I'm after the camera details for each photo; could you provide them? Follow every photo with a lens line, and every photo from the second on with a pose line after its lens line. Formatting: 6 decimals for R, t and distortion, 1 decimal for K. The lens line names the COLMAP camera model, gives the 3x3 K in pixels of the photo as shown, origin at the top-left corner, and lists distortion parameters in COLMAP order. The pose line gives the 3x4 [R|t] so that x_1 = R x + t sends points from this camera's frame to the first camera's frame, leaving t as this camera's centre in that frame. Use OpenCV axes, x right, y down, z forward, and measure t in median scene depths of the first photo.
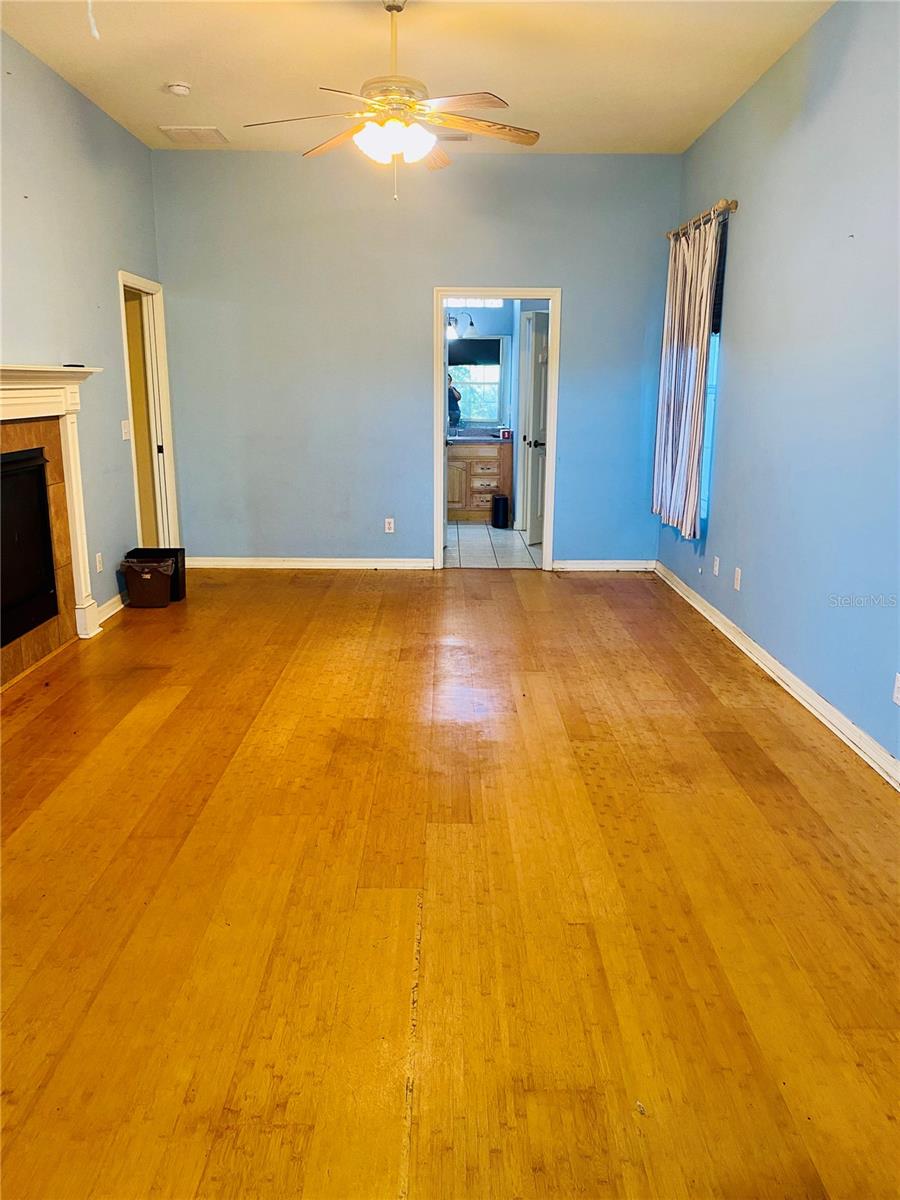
lens RADIAL K [[916.8, 0, 447.1], [0, 916.8, 600.3], [0, 0, 1]] dist [0.037846, -0.039157]
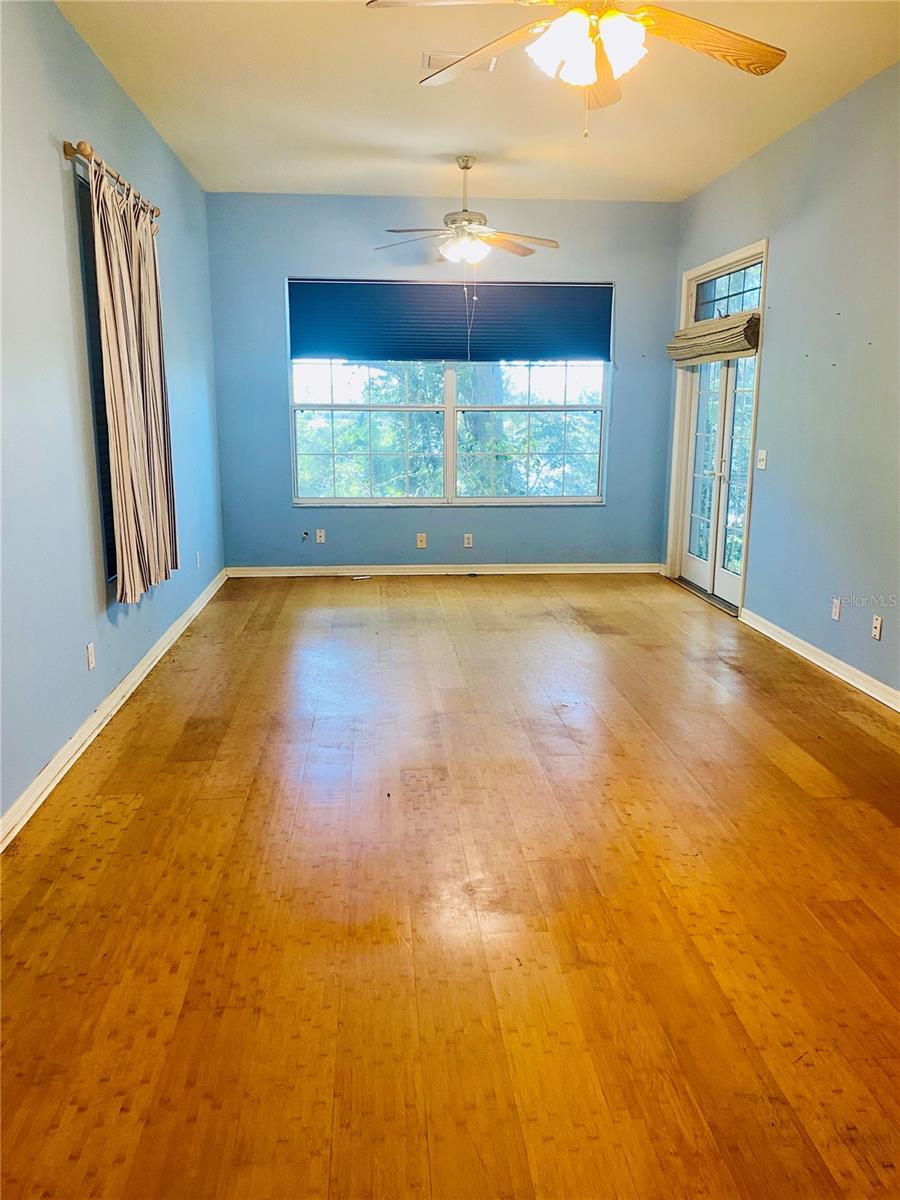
lens RADIAL K [[916.8, 0, 455.3], [0, 916.8, 590.8], [0, 0, 1]] dist [0.037846, -0.039157]
pose [[-0.995938, 0.010201, -0.089460, 0.090470], [-0.028282, 0.907830, 0.418383, -0.371353], [0.085483, 0.419214, -0.903854, 1.557265]]
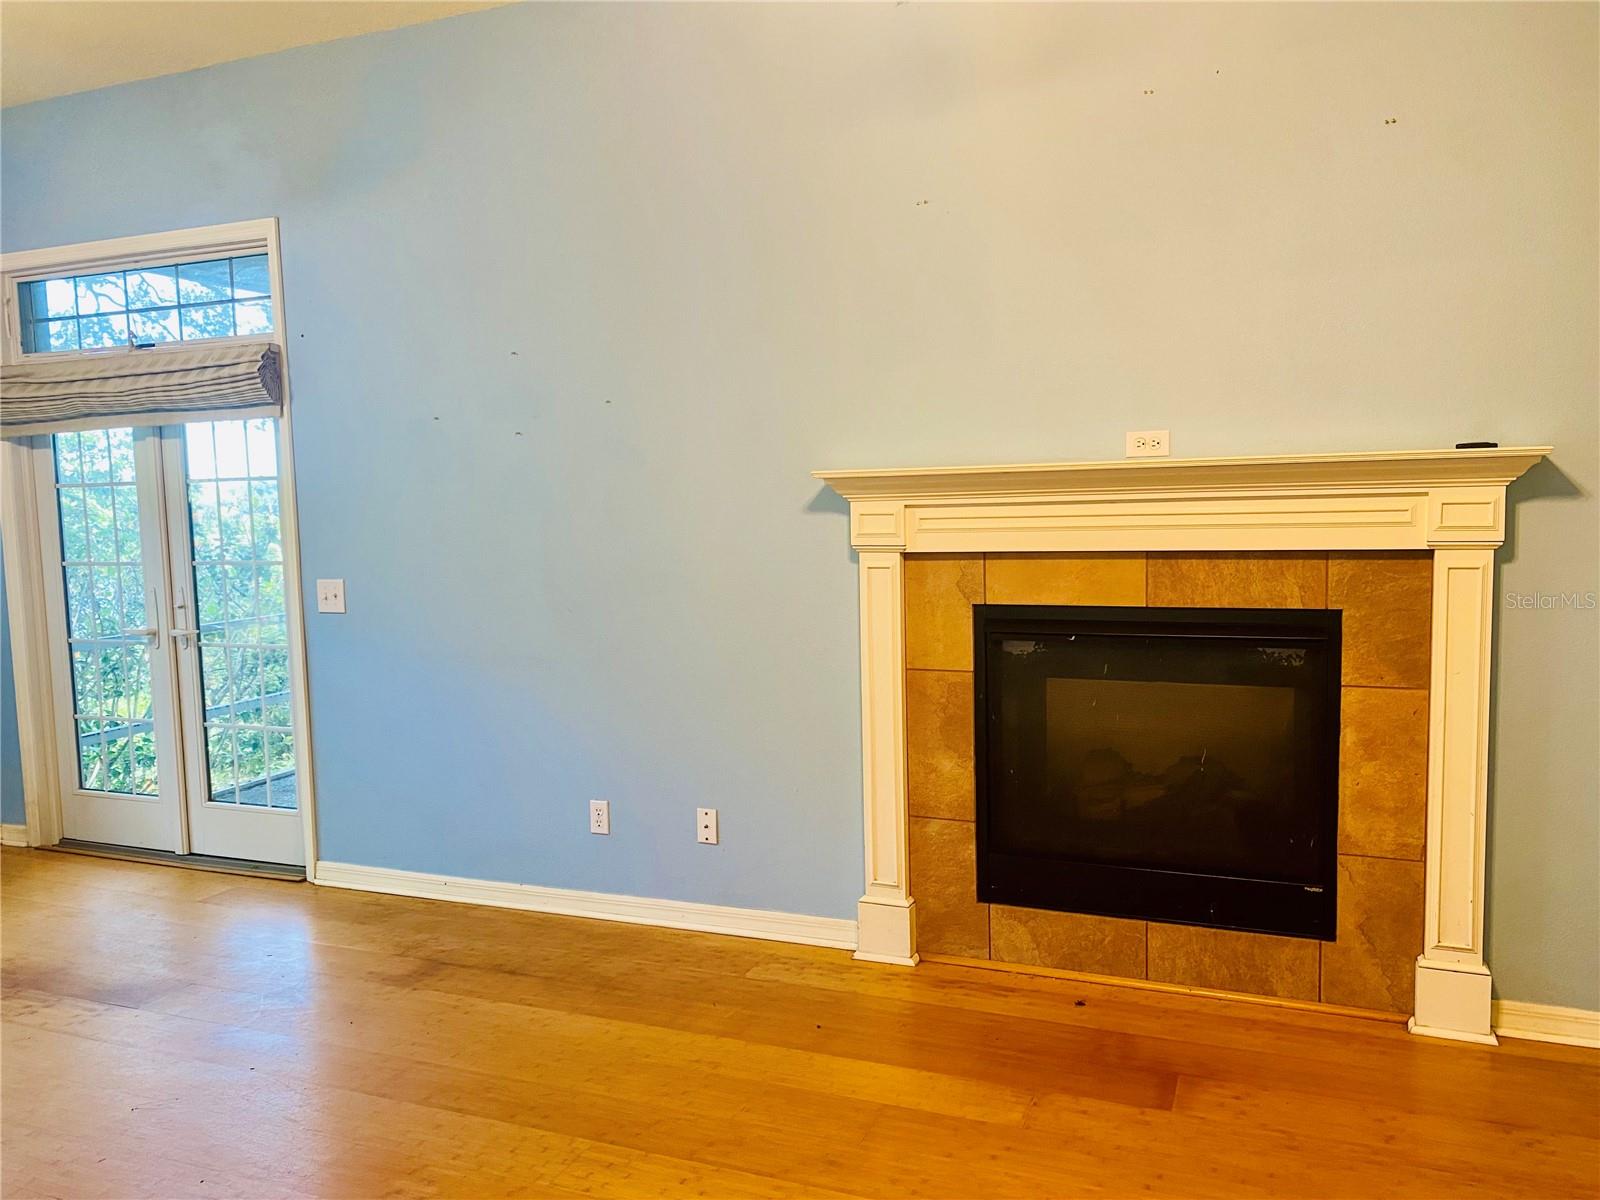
lens RADIAL K [[1222.4, 0, 795.6], [0, 1222.4, 597.7], [0, 0, 1]] dist [0.037846, -0.039157]
pose [[-0.384761, 0.089054, -0.918710, 0.308112], [-0.187970, 0.966917, 0.172450, -0.245510], [0.903674, 0.239042, -0.355292, 1.024278]]
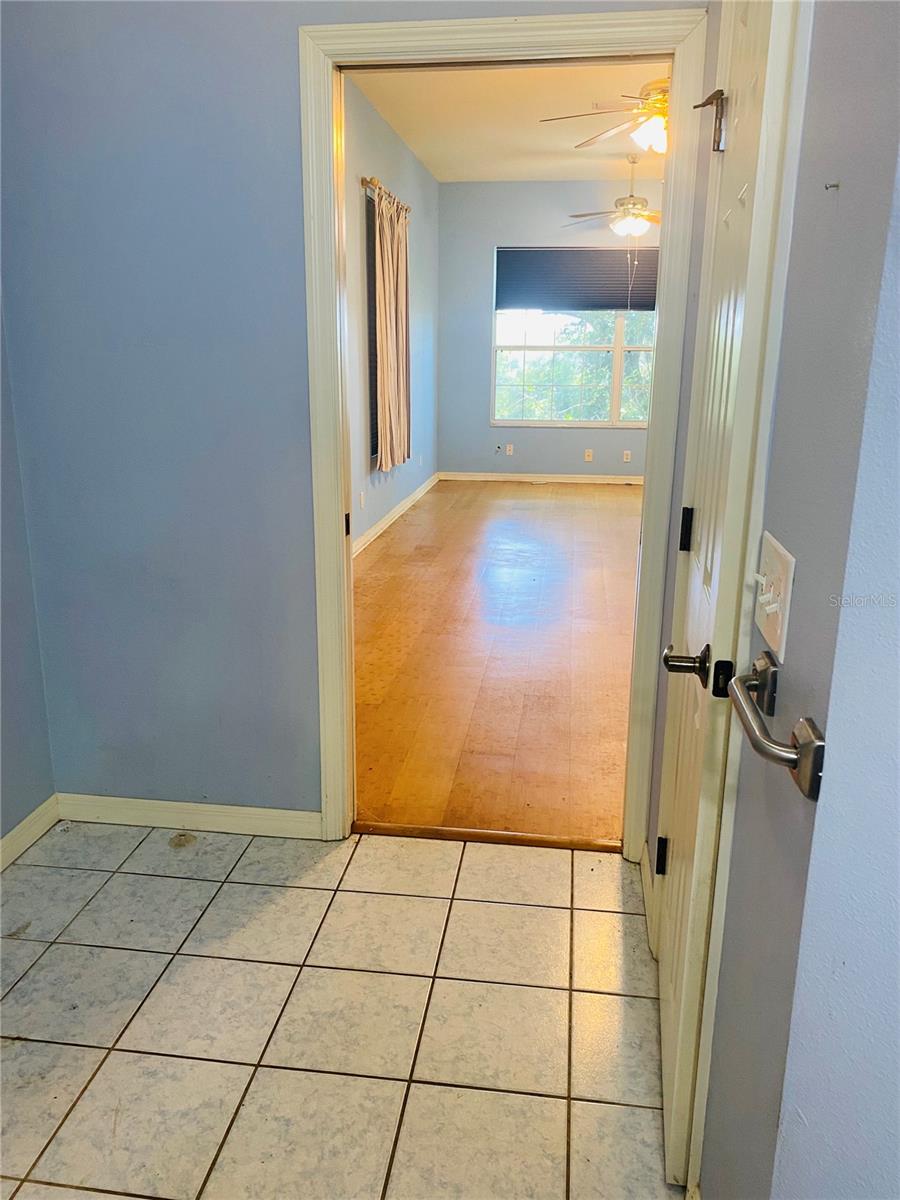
lens RADIAL K [[916.8, 0, 422.6], [0, 916.8, 601.2], [0, 0, 1]] dist [0.037846, -0.039157]
pose [[-0.986793, -0.051769, 0.153489, 0.036312], [0.027975, 0.878850, 0.476277, -0.479777], [-0.159550, 0.474280, -0.865795, 2.066471]]
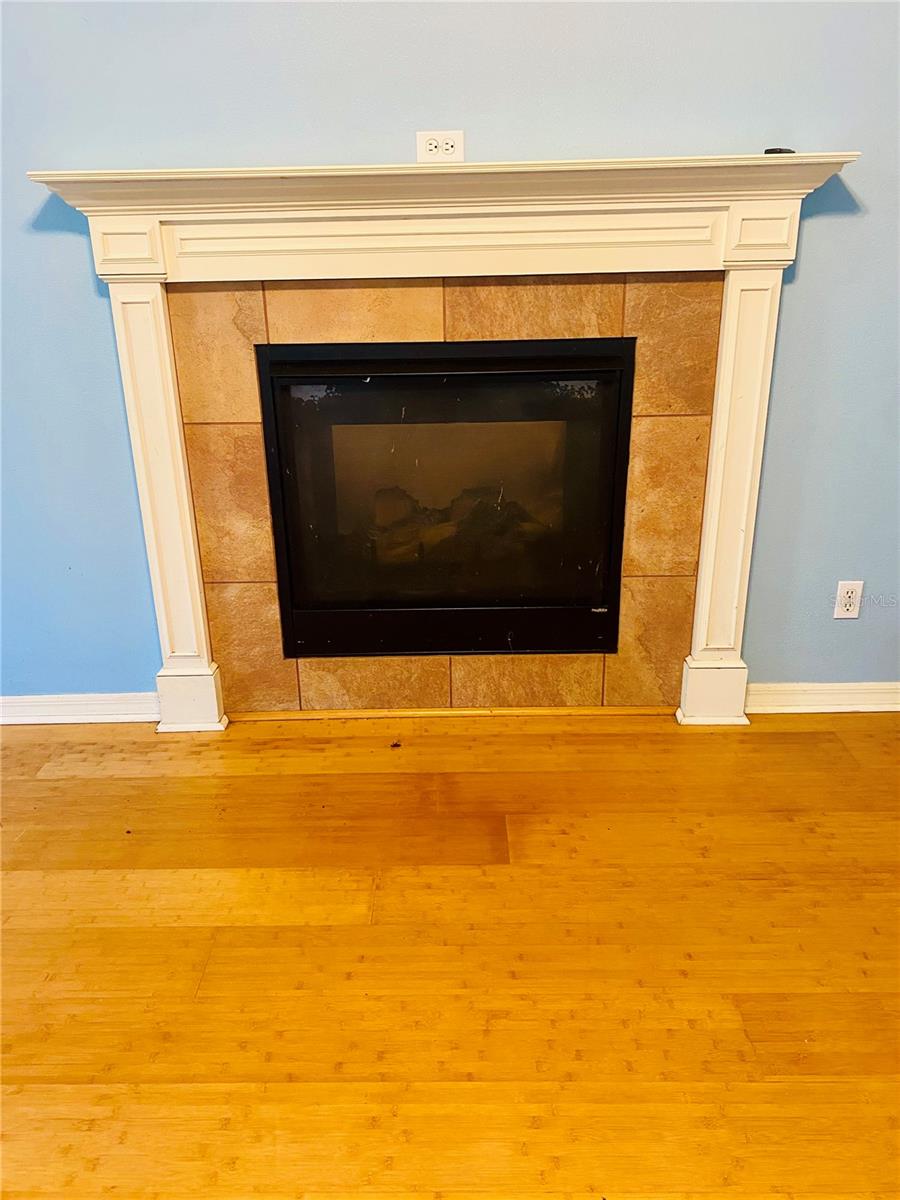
lens RADIAL K [[916.8, 0, 448.3], [0, 916.8, 586.5], [0, 0, 1]] dist [0.037846, -0.039157]
pose [[-0.009075, 0.358694, -0.933411, 0.072760], [-0.209404, 0.912071, 0.352529, -0.208527], [0.977787, 0.198659, 0.066835, 0.948139]]
